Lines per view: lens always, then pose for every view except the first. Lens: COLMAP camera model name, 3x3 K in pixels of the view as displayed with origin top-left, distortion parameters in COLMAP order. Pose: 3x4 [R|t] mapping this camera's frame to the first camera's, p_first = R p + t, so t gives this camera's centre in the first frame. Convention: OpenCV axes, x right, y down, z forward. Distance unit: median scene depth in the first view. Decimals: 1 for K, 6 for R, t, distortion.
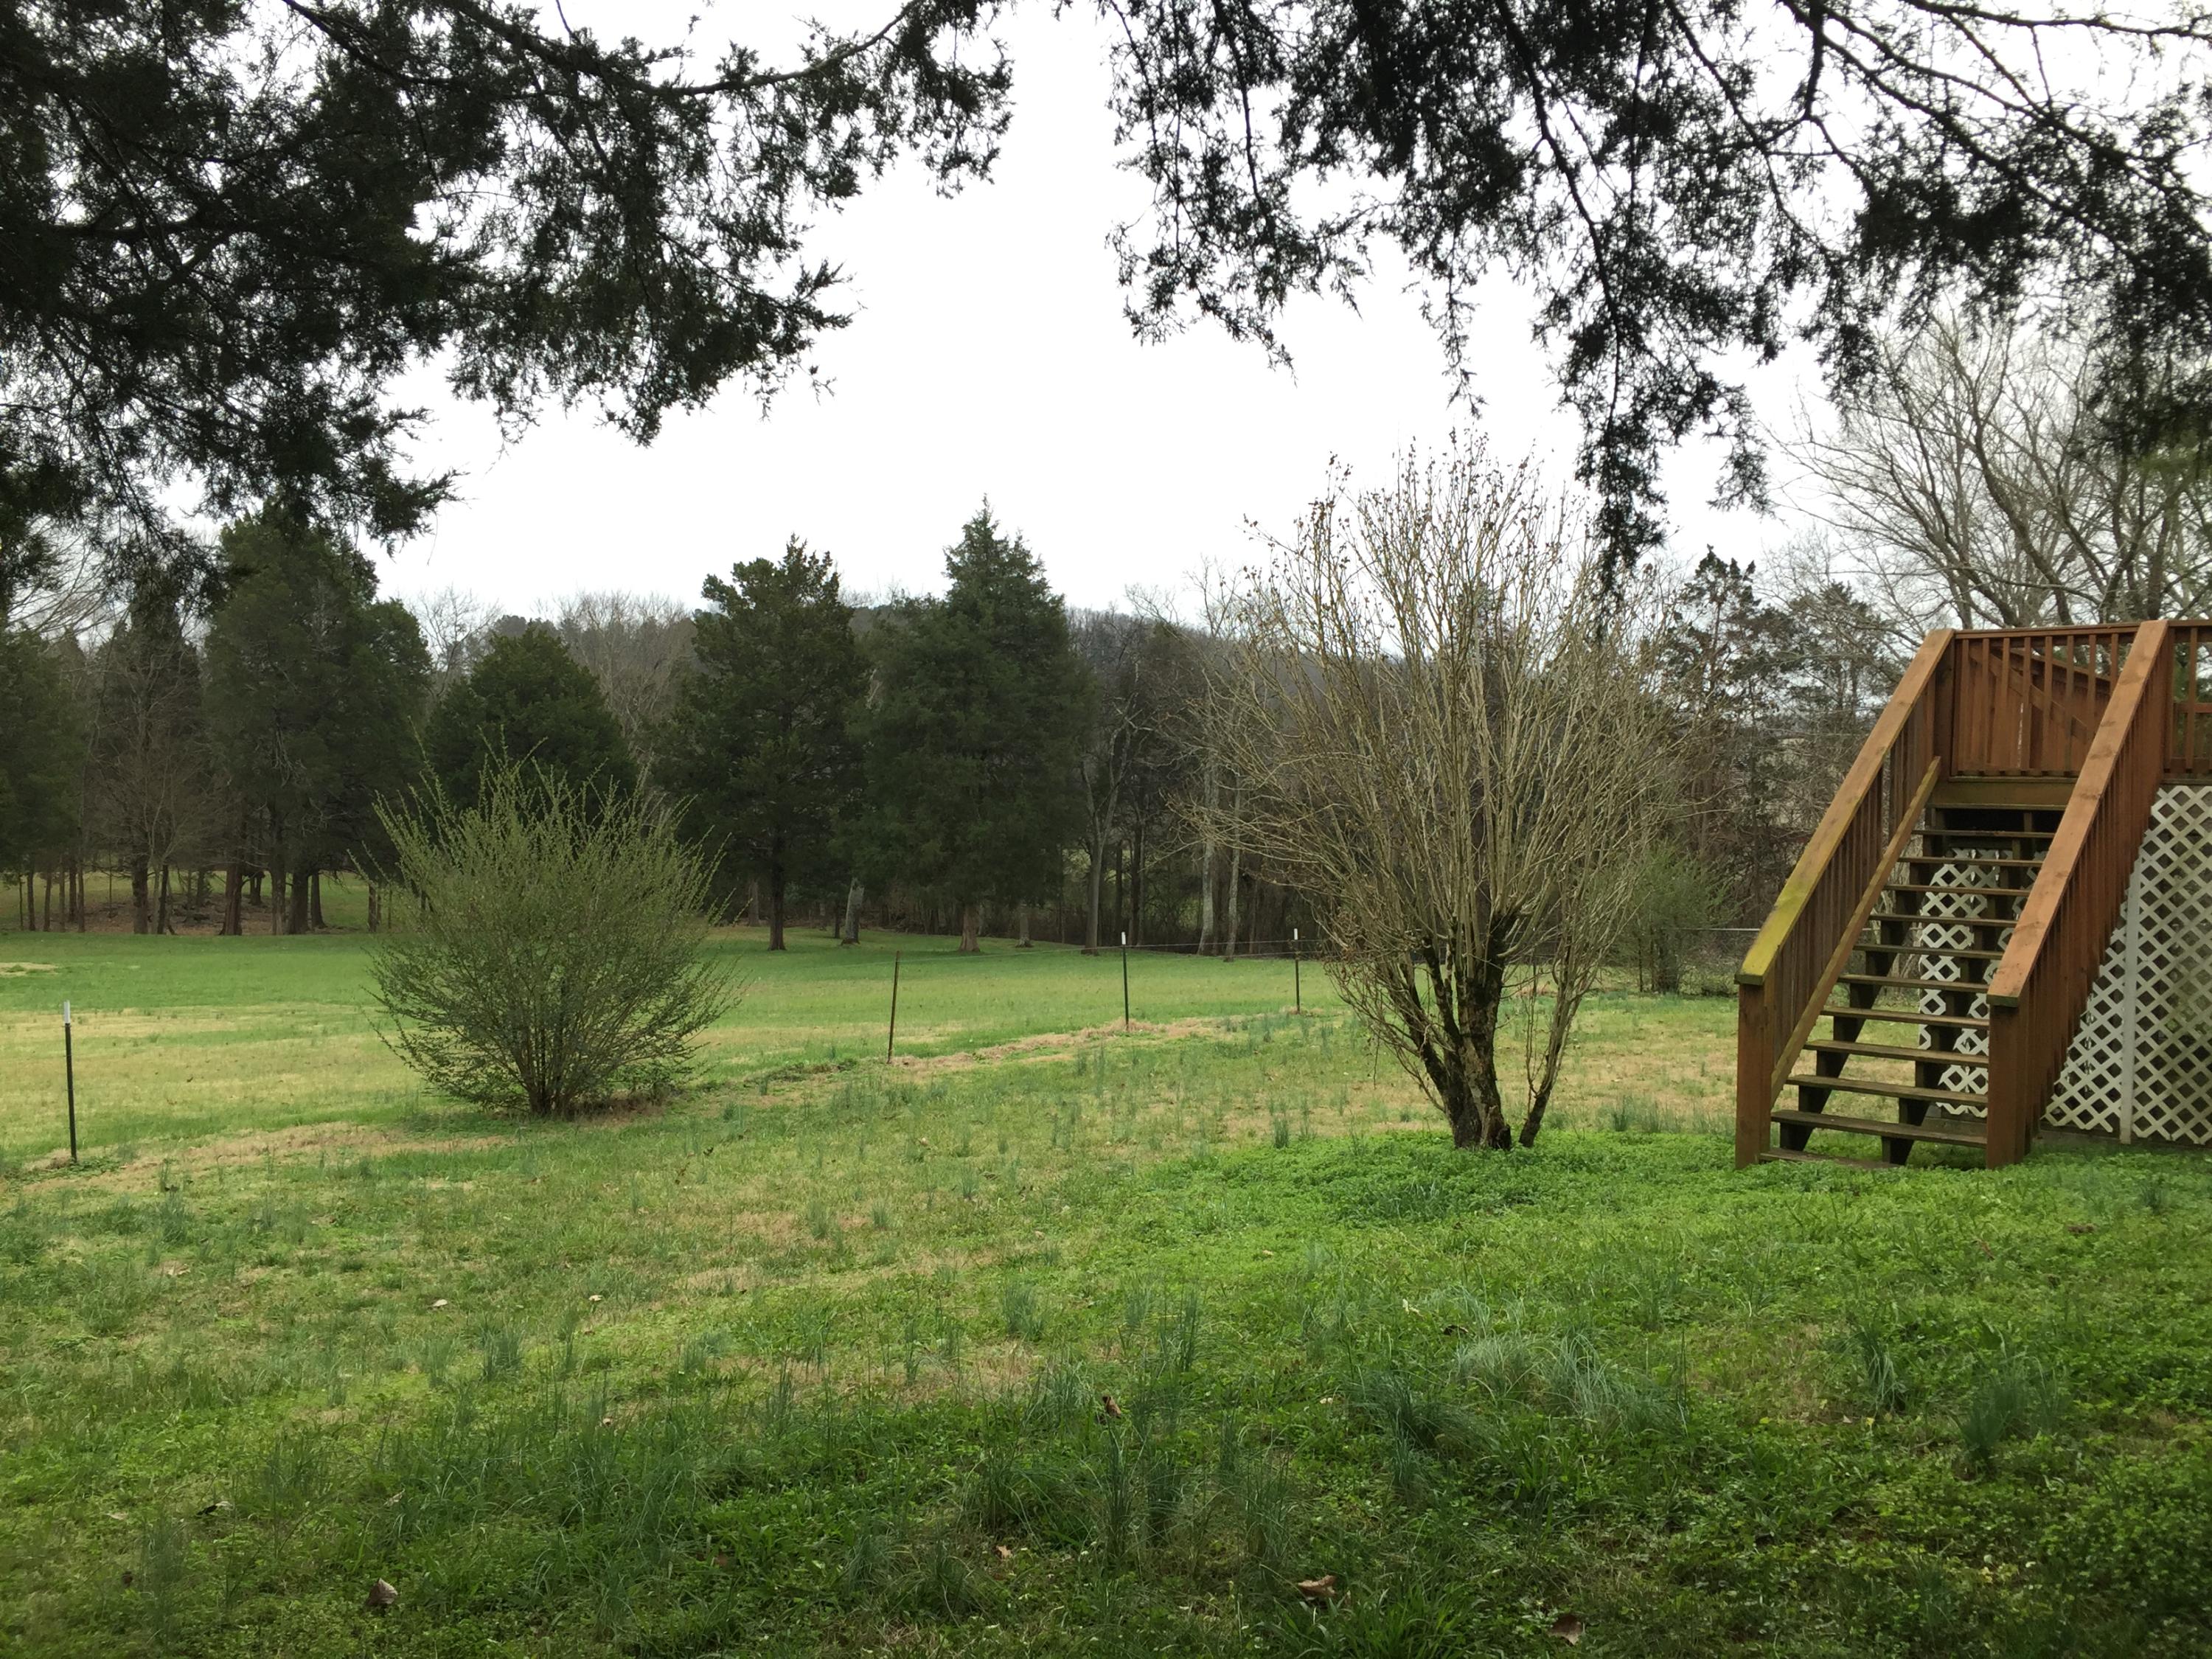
lens RADIAL K [[1876.6, 0, 1099.4], [0, 1876.6, 826.3], [0, 0, 1]] dist [0.088089, -0.119182]
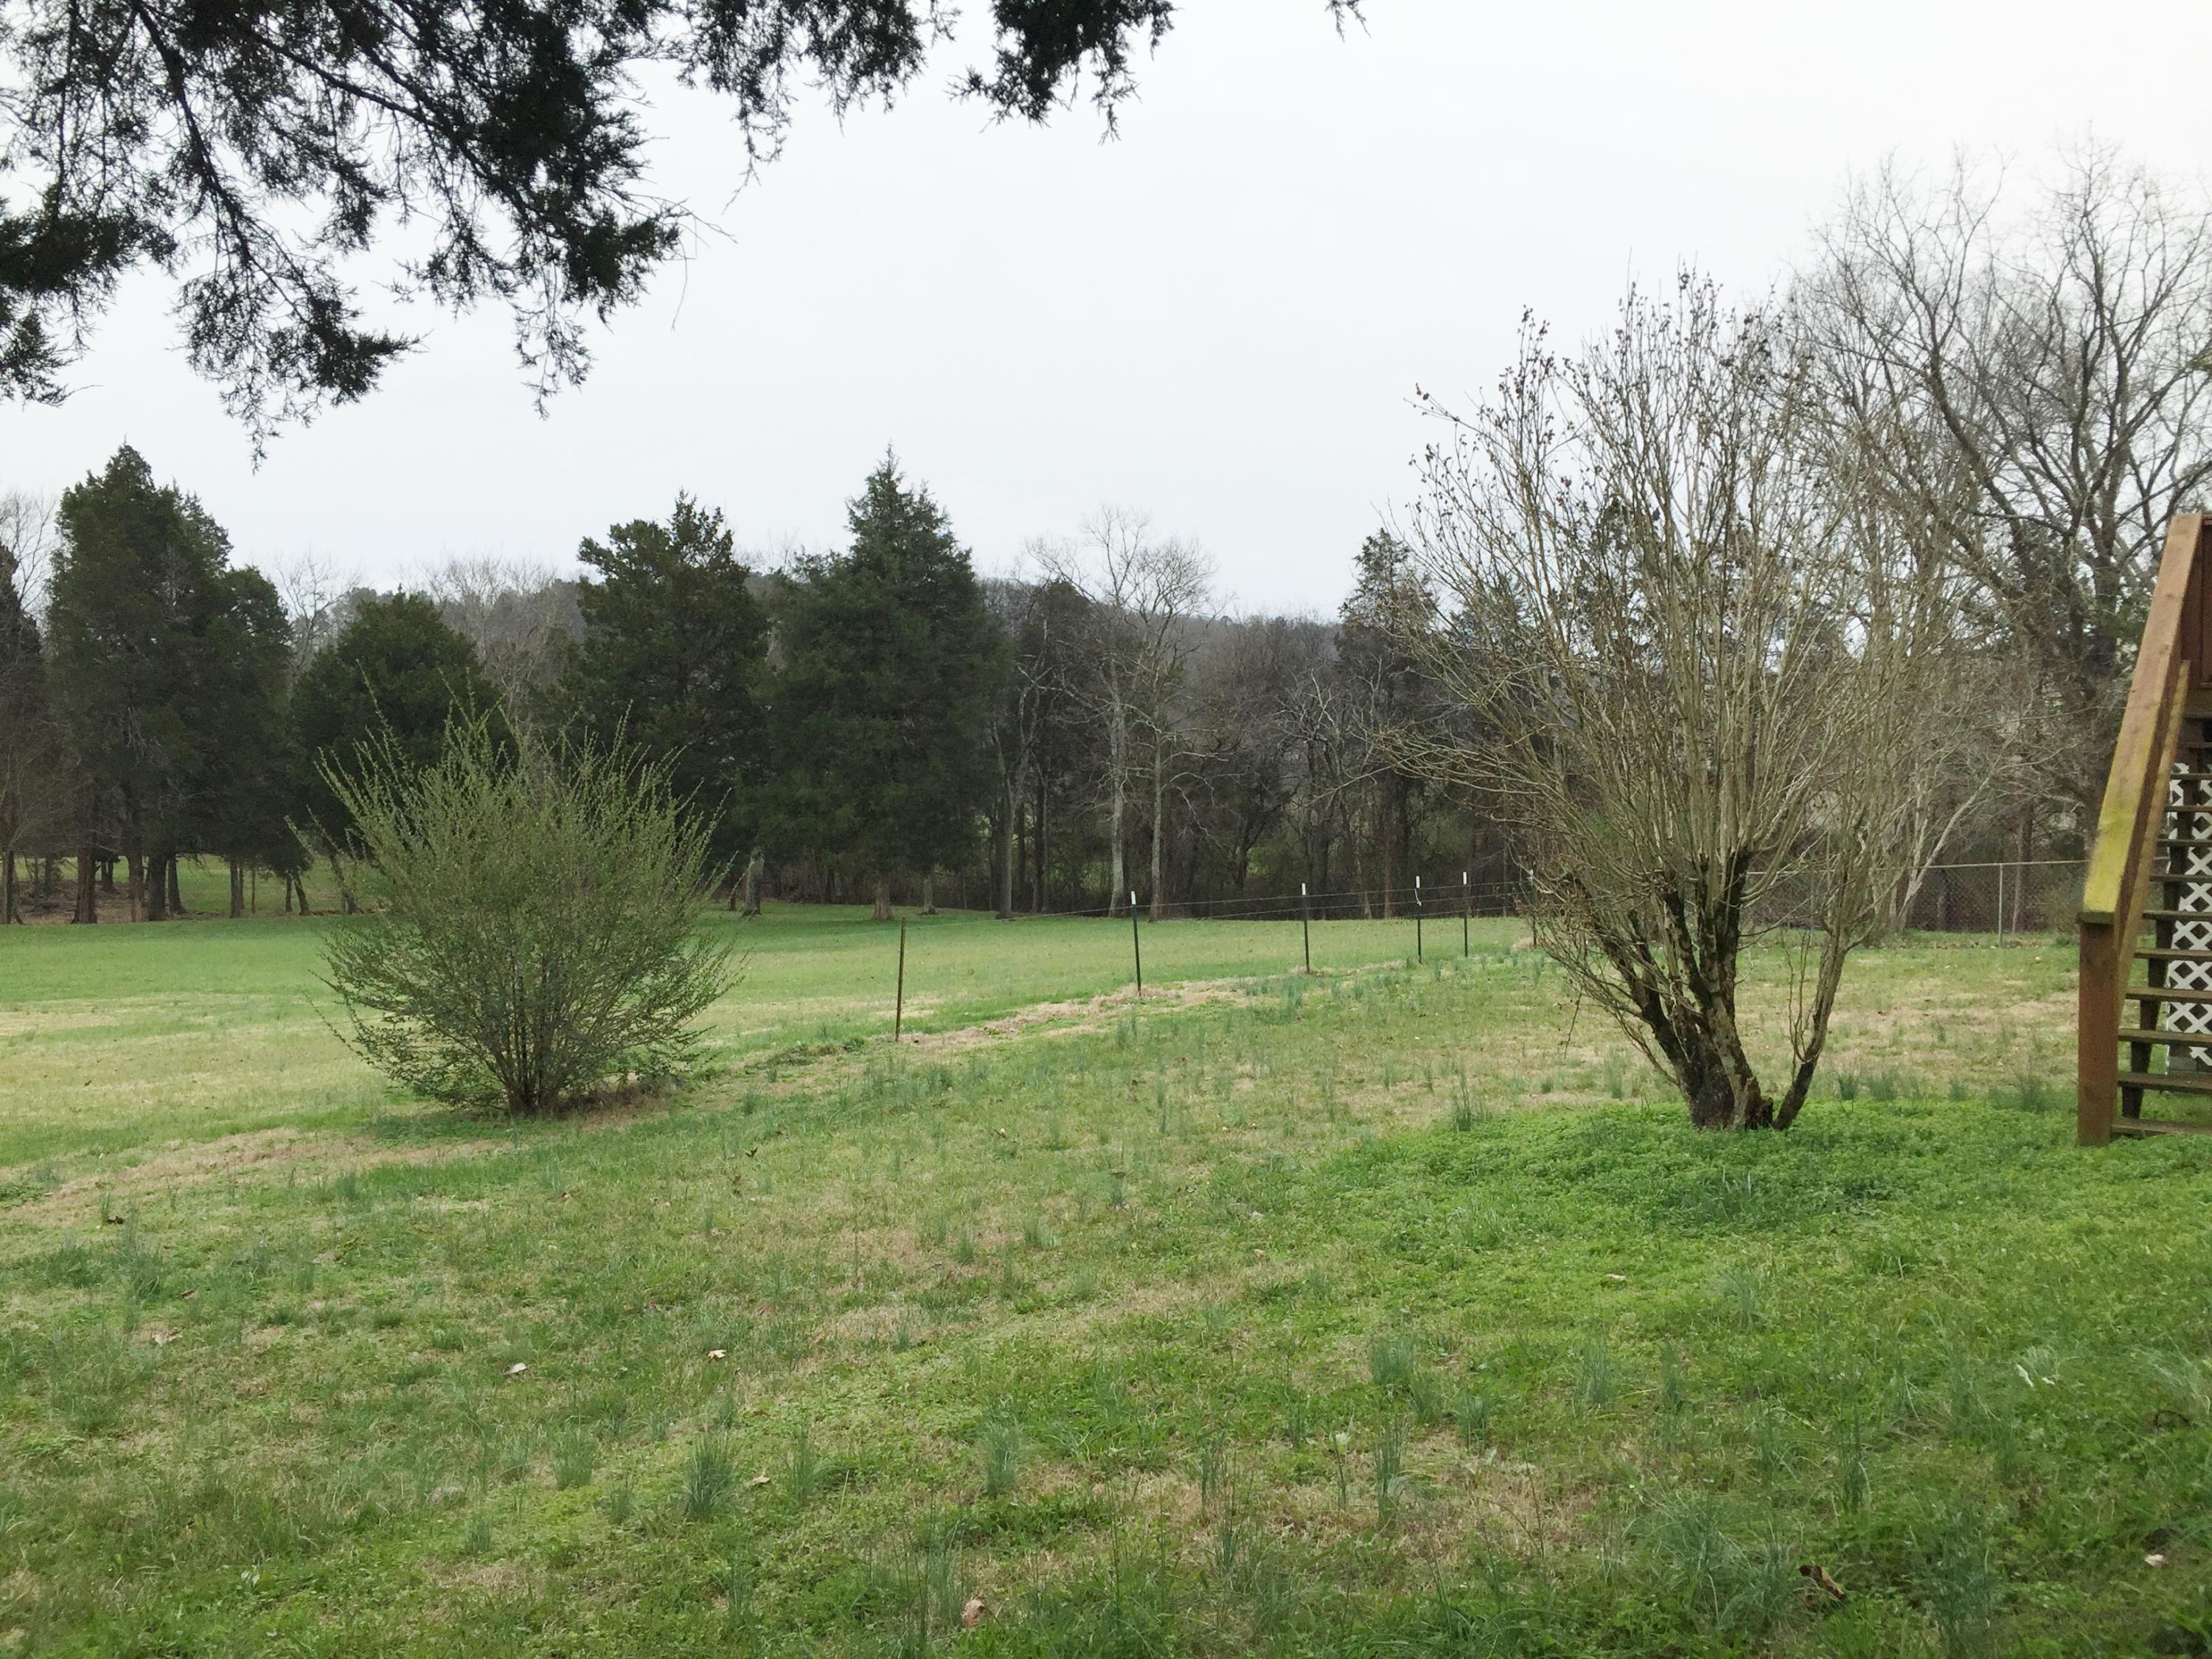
lens RADIAL K [[1876.6, 0, 1106.9], [0, 1876.6, 835.7], [0, 0, 1]] dist [0.088089, -0.119182]
pose [[0.997350, -0.023775, 0.068765, -0.080645], [0.022127, 0.999452, 0.024630, 0.007854], [-0.069313, -0.023043, 0.997329, 0.105255]]
